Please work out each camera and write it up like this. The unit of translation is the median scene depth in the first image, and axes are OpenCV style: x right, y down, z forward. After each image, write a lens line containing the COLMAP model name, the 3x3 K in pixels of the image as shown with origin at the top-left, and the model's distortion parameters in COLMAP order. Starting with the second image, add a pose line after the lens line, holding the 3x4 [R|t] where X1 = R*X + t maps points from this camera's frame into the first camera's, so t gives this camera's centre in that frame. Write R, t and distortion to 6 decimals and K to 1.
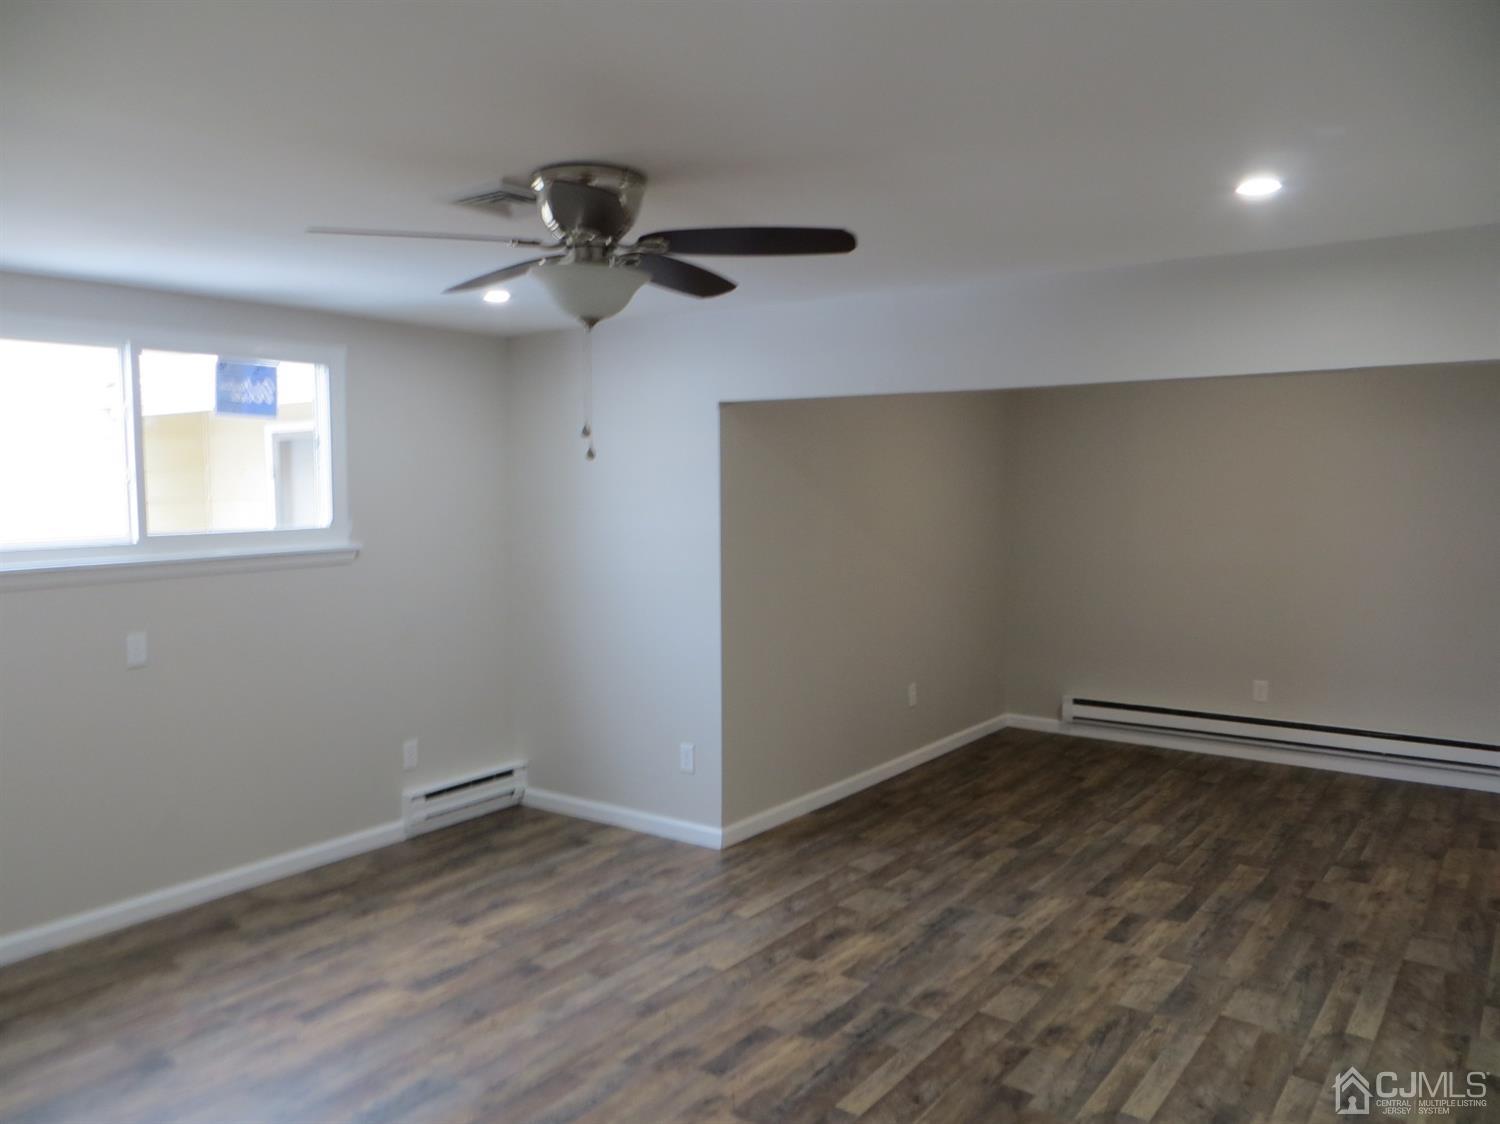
lens RADIAL K [[1146.2, 0, 766.5], [0, 1146.2, 562.4], [0, 0, 1]] dist [0.011282, -0.003965]
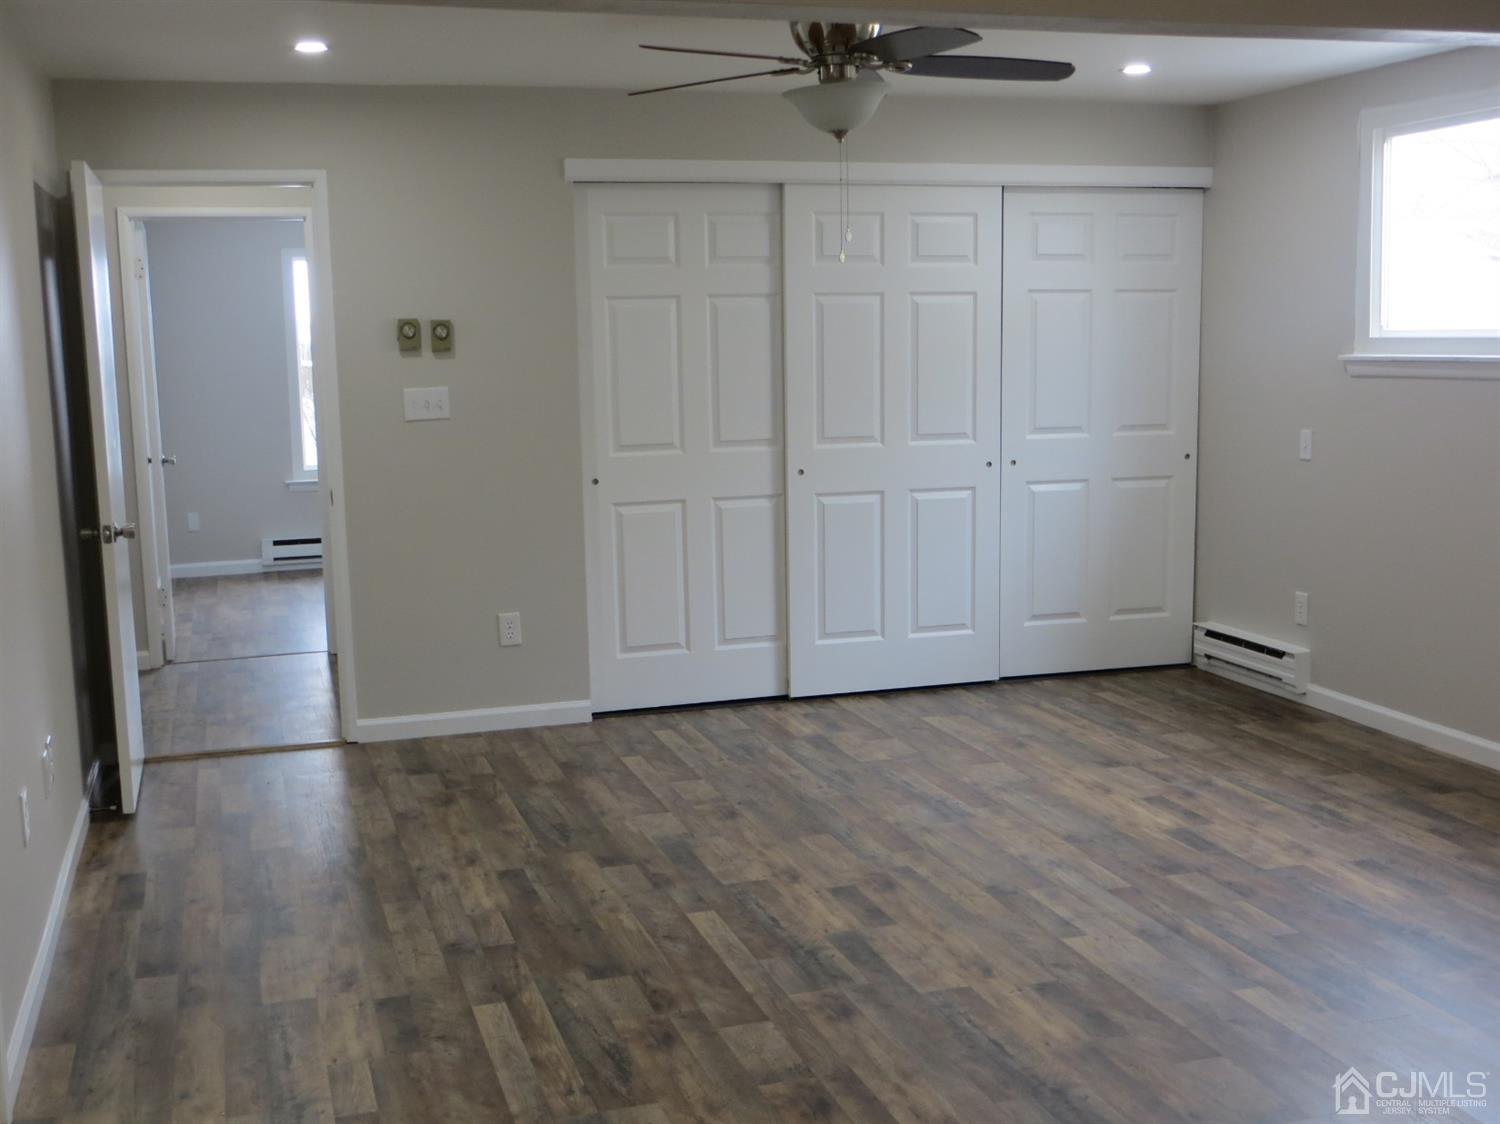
lens RADIAL K [[1612.8, 0, 750.0], [0, 1612.8, 562.0], [0, 0, 1]] dist [0.001424, 0.019051]
pose [[-0.600852, 0.132021, -0.788383, 0.858906], [-0.028530, 0.982097, 0.186204, -0.072074], [0.798851, 0.134374, -0.586328, 1.393614]]
